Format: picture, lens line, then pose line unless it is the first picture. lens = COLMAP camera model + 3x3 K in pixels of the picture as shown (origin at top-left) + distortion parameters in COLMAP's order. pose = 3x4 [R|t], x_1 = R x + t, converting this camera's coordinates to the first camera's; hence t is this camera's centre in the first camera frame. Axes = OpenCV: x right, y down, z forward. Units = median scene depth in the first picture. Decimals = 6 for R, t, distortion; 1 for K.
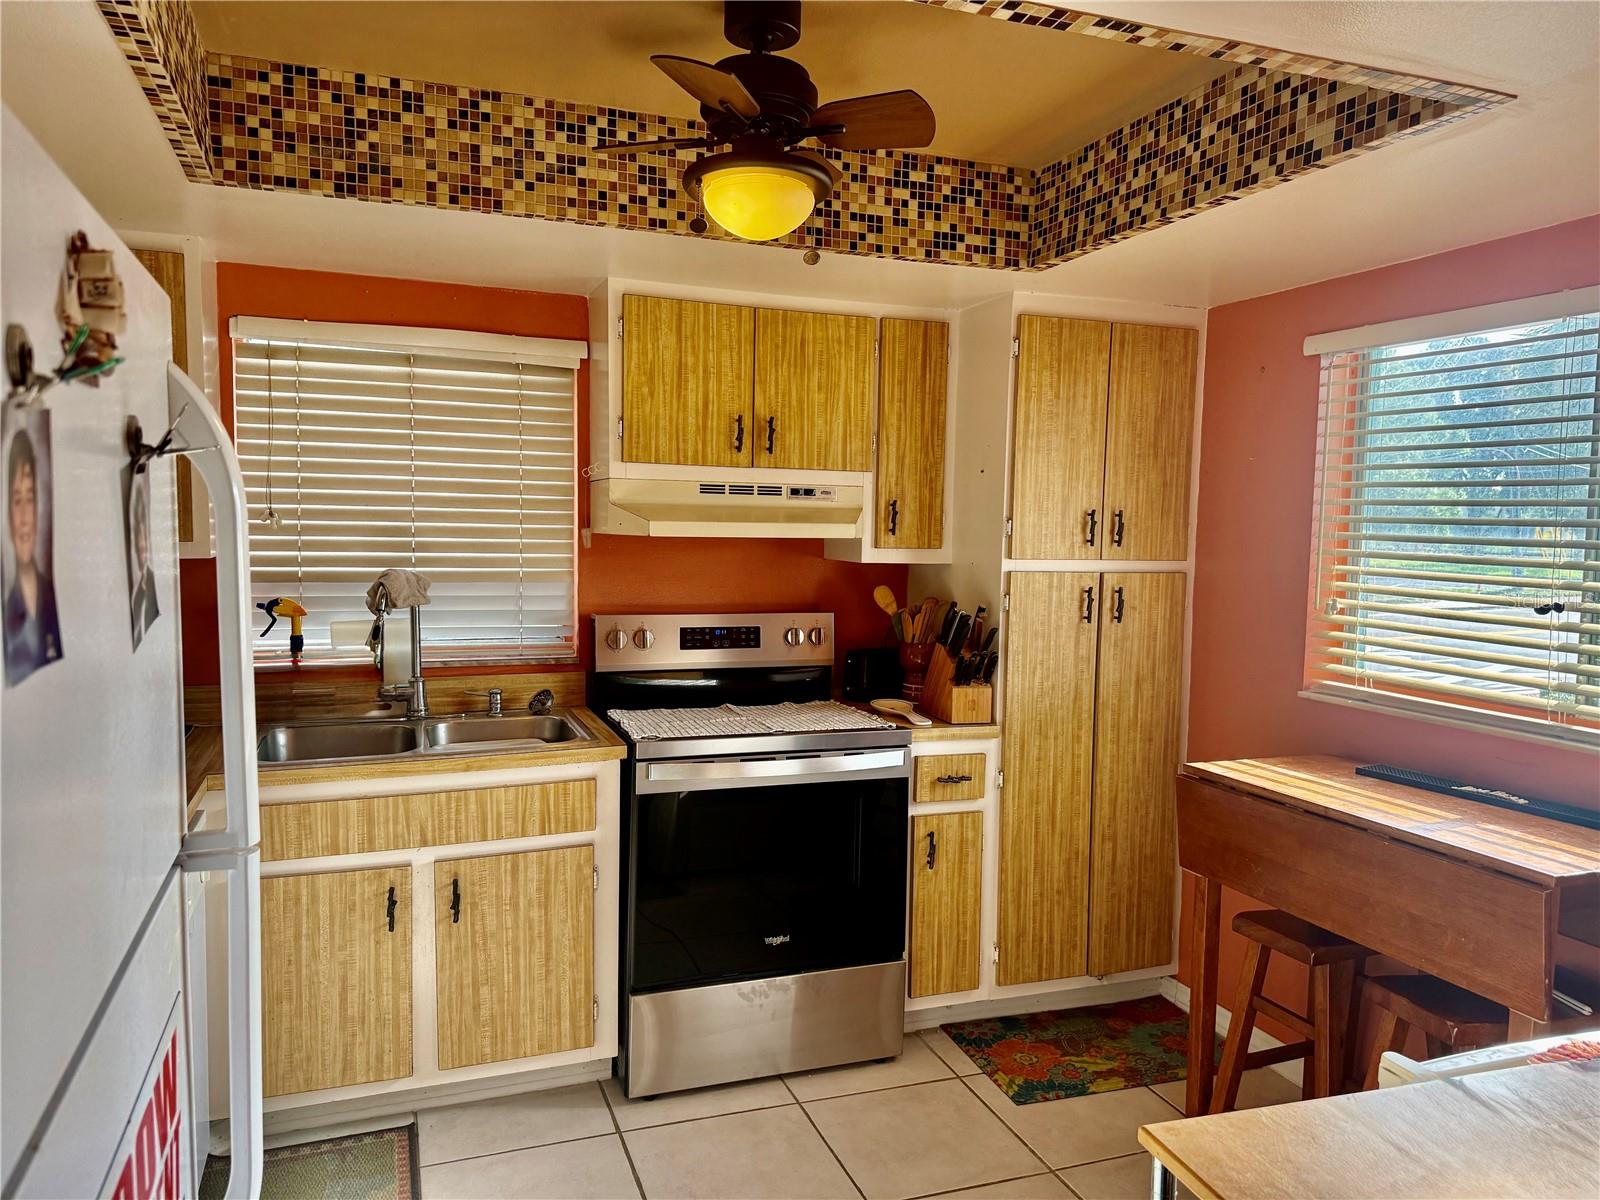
lens RADIAL K [[1145.3, 0, 800.1], [0, 1145.3, 603.7], [0, 0, 1]] dist [0.012217, 0.004913]
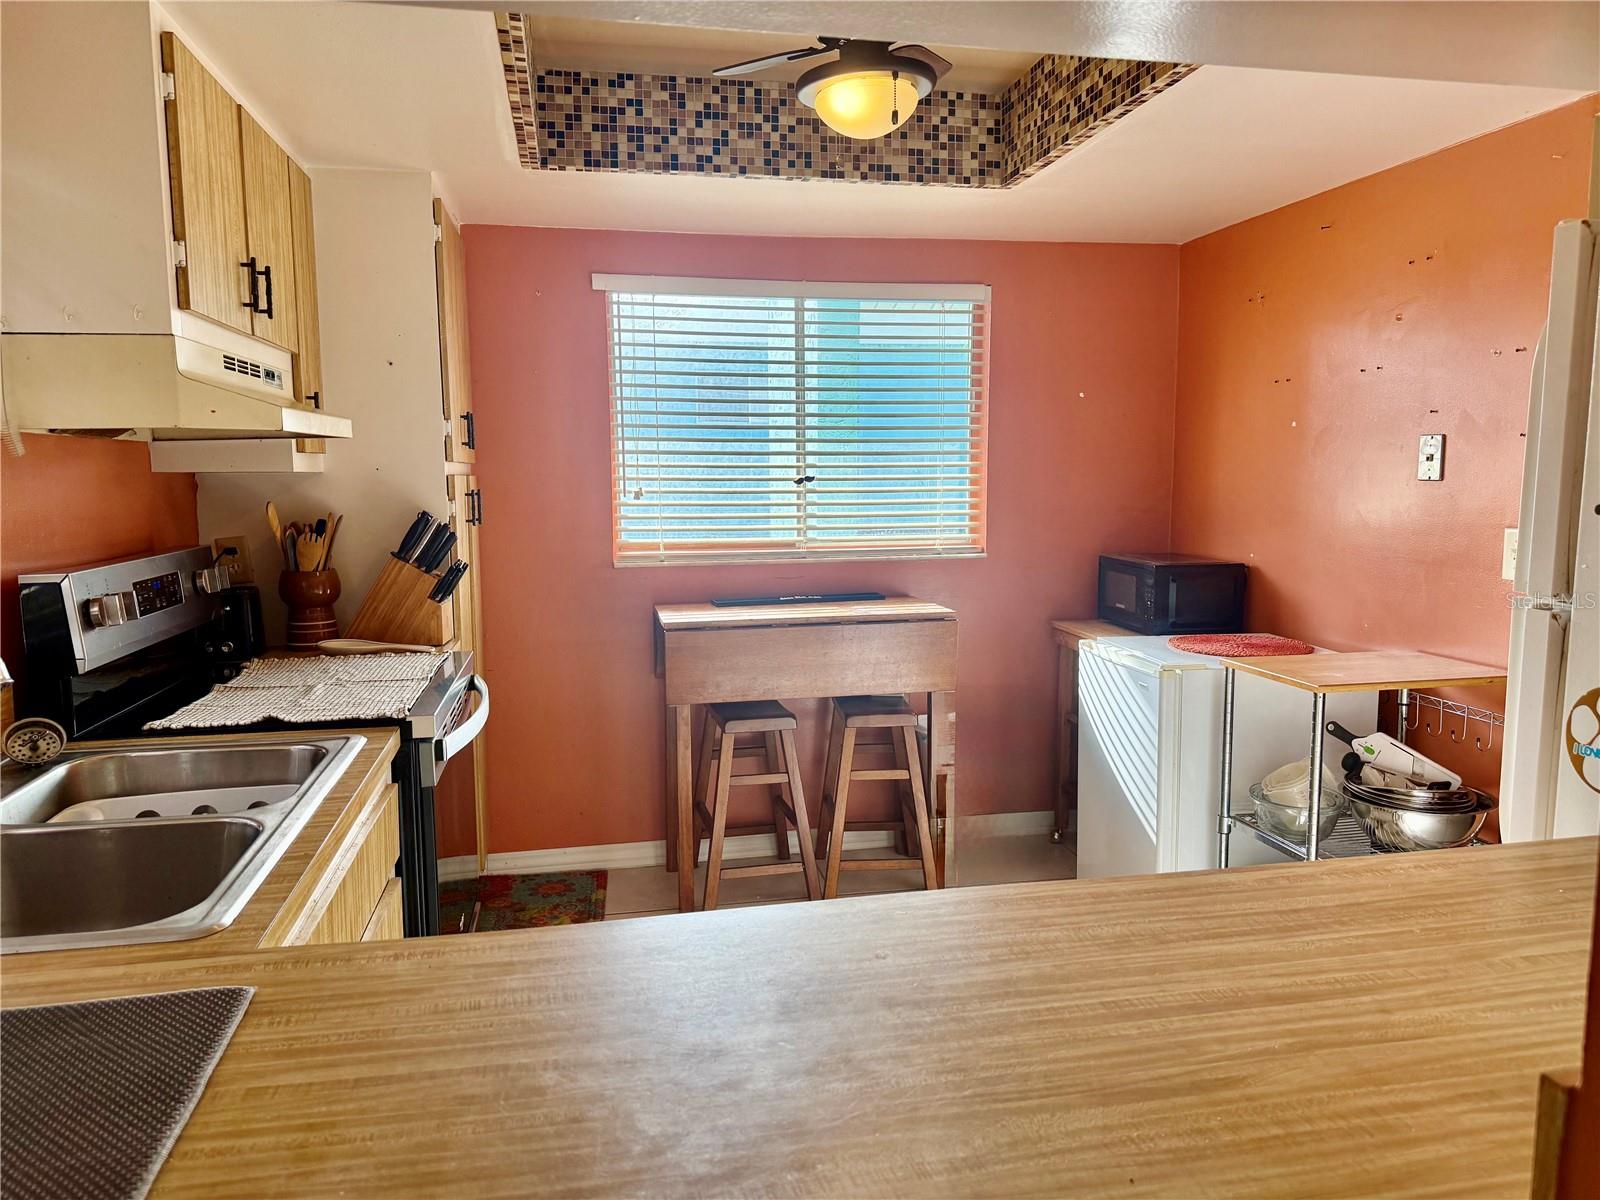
lens RADIAL K [[1122.1, 0, 798.7], [0, 1122.1, 602.2], [0, 0, 1]] dist [0.106081, -0.157387]
pose [[0.158837, -0.135310, 0.977989, -0.914495], [0.086982, 0.988630, 0.122655, -0.019021], [-0.983466, 0.065585, 0.168800, 0.729418]]
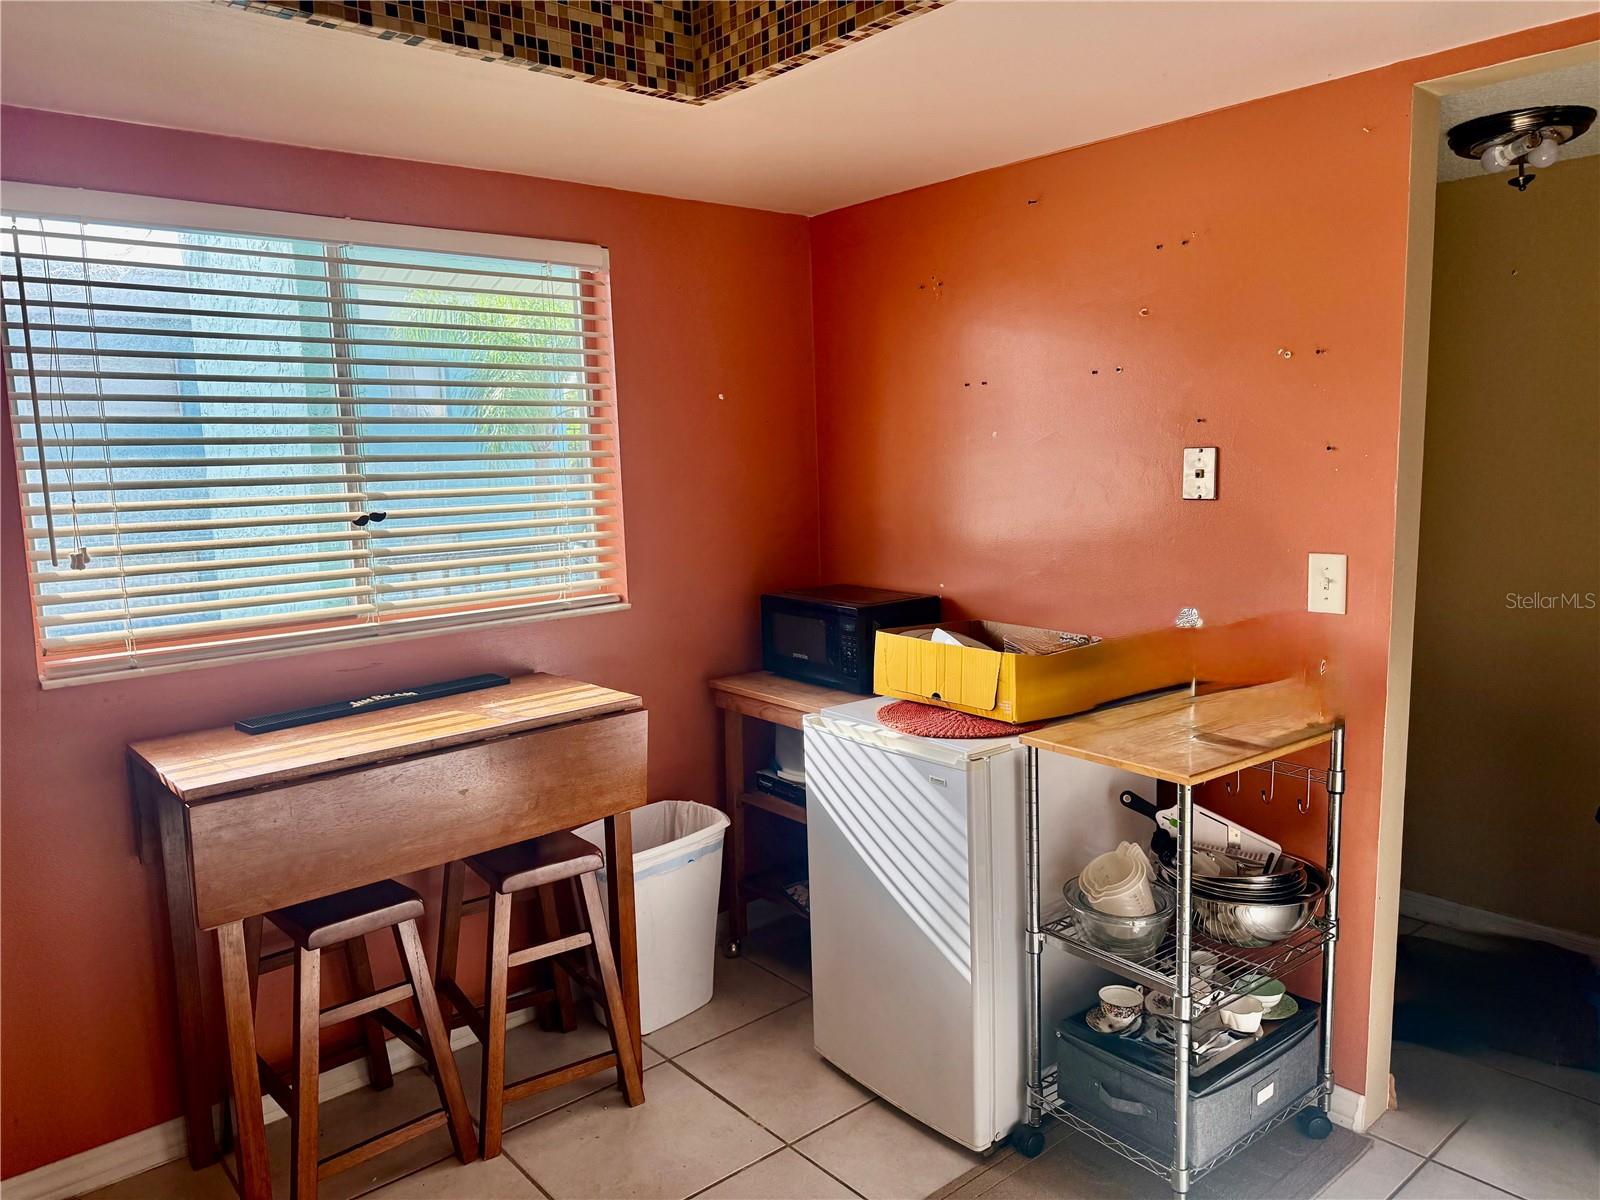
lens RADIAL K [[1145.3, 0, 800.1], [0, 1145.3, 603.7], [0, 0, 1]] dist [0.012217, 0.004913]
pose [[-0.348355, -0.132376, 0.927968, -0.491508], [0.097899, 0.979426, 0.176467, -0.066799], [-0.932236, 0.152320, -0.328228, 0.964286]]
